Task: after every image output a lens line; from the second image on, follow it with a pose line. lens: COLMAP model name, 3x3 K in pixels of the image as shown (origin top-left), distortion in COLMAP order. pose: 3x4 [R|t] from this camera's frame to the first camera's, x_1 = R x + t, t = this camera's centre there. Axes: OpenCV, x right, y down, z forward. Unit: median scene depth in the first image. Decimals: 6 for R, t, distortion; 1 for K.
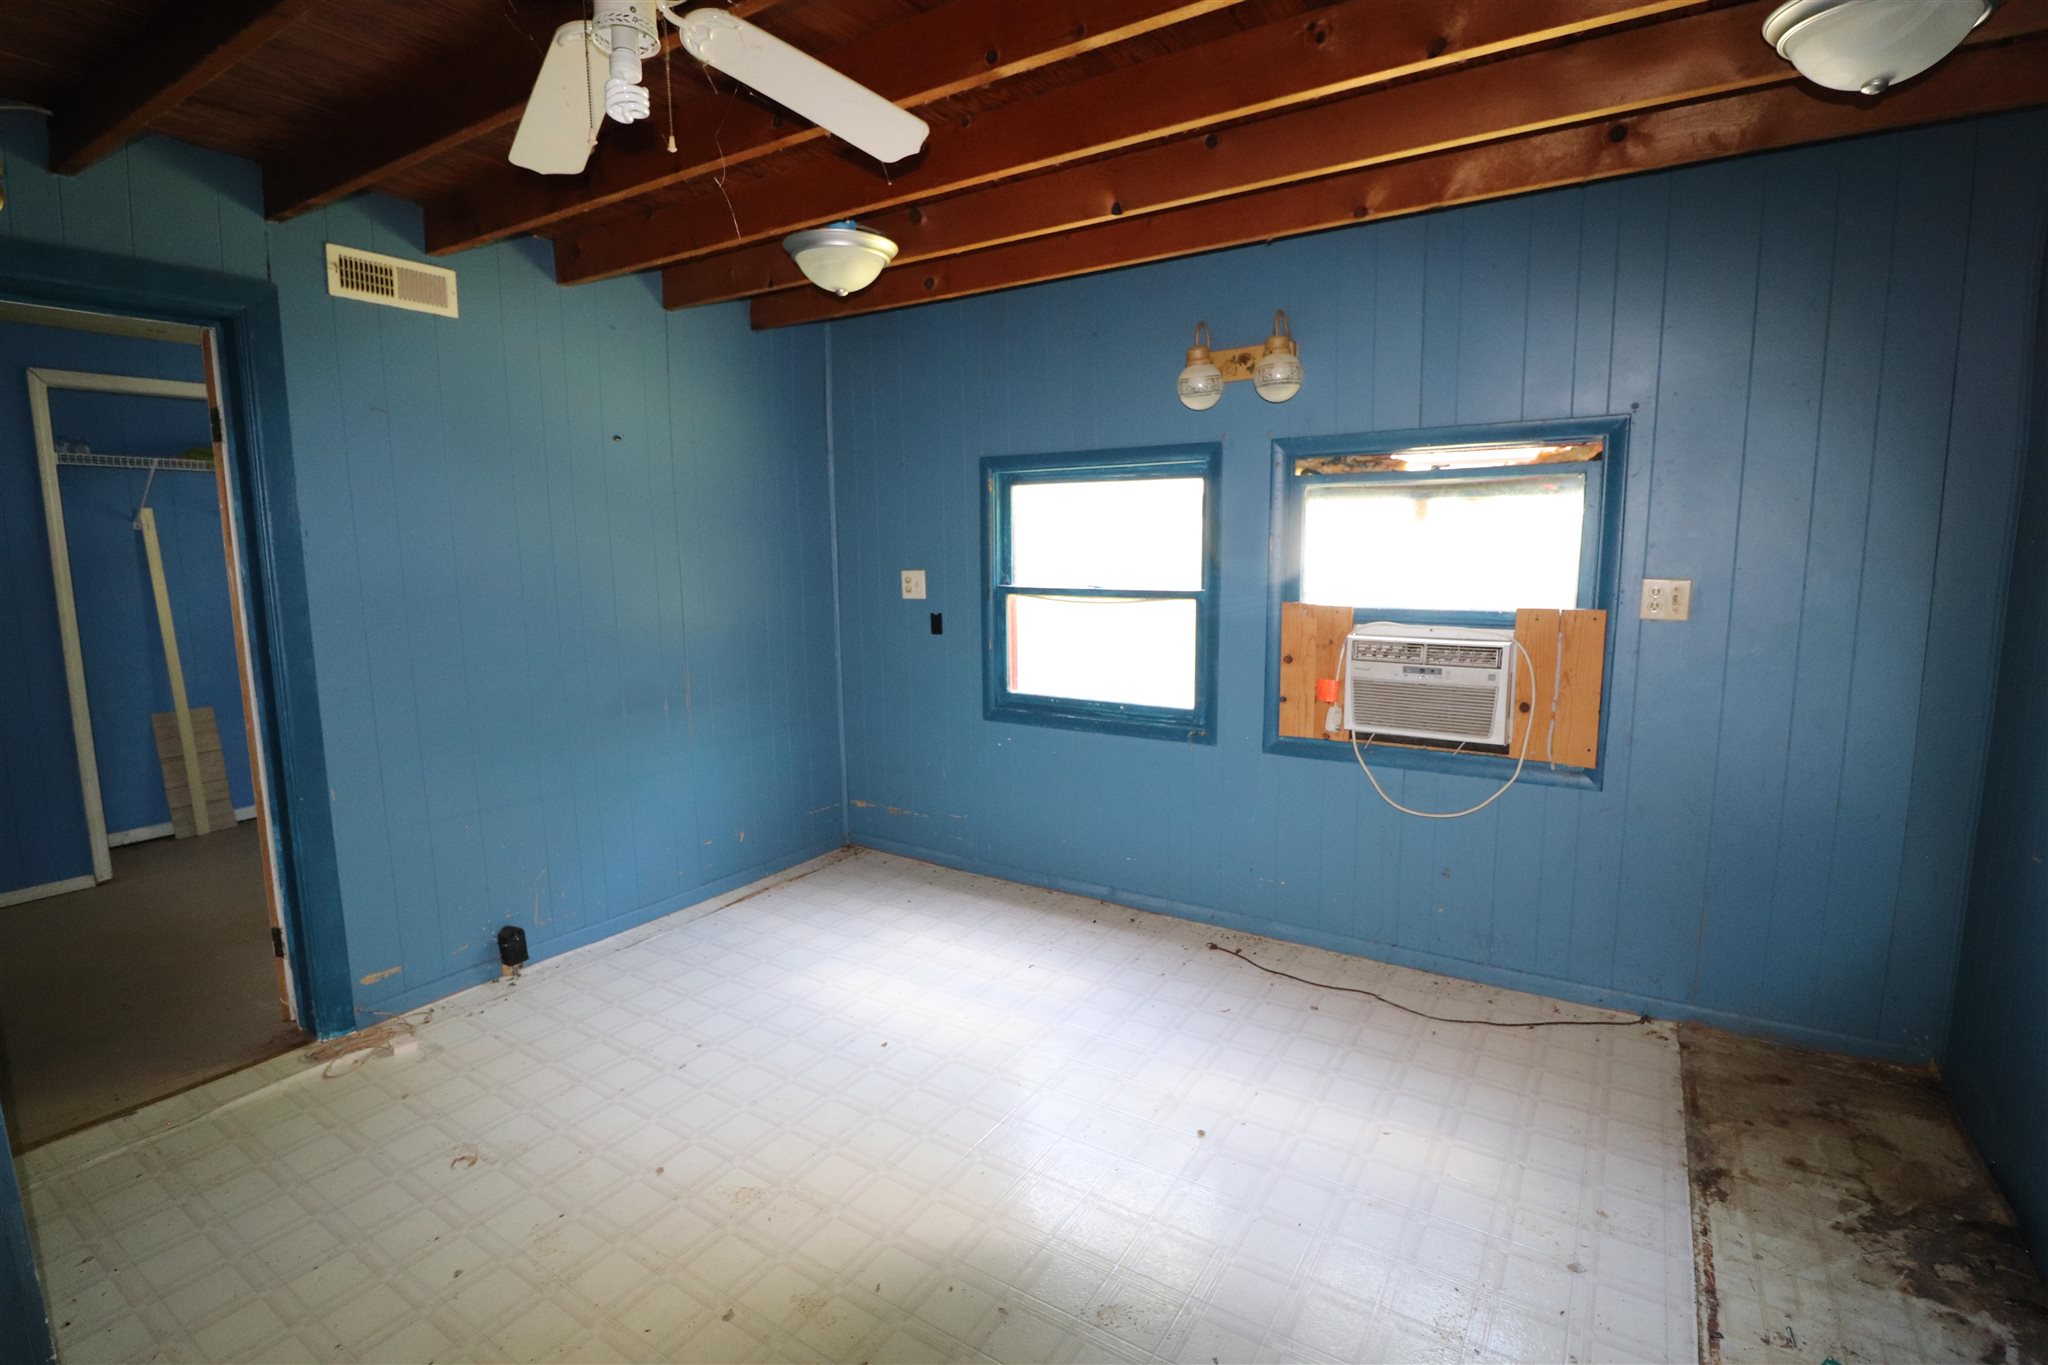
lens RADIAL K [[955.3, 0, 1030.9], [0, 955.3, 671.1], [0, 0, 1]] dist [-0.002610, -0.011338]
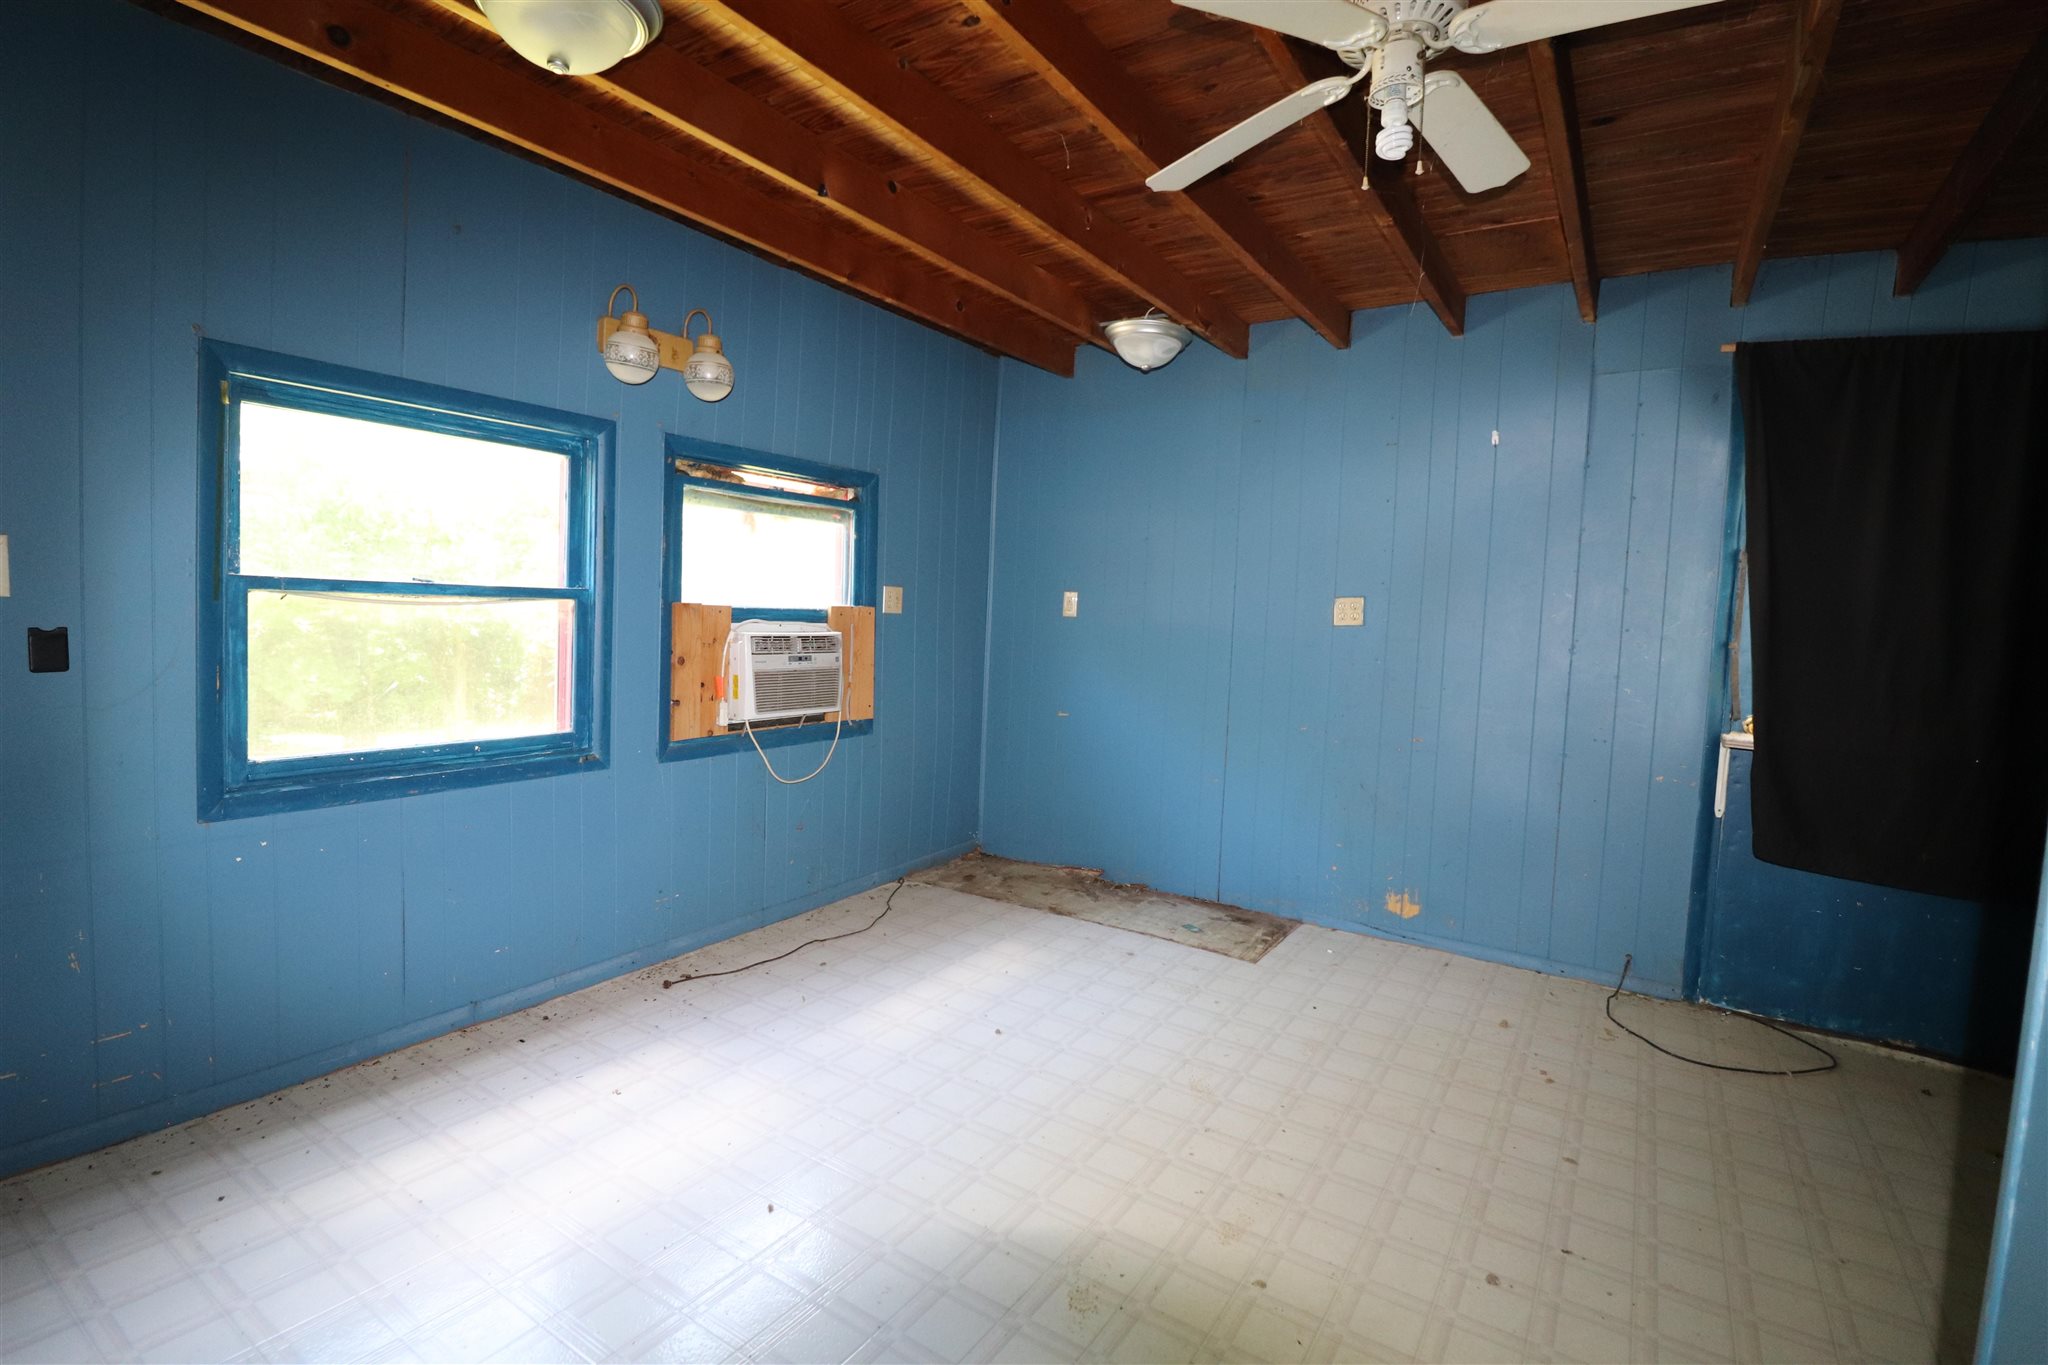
lens RADIAL K [[956.4, 0, 1020.4], [0, 956.4, 665.7], [0, 0, 1]] dist [-0.001648, -0.009921]
pose [[0.002888, -0.049433, 0.998773, -0.730928], [0.100127, 0.993772, 0.048896, -0.020990], [-0.994970, 0.099863, 0.007820, 0.670942]]
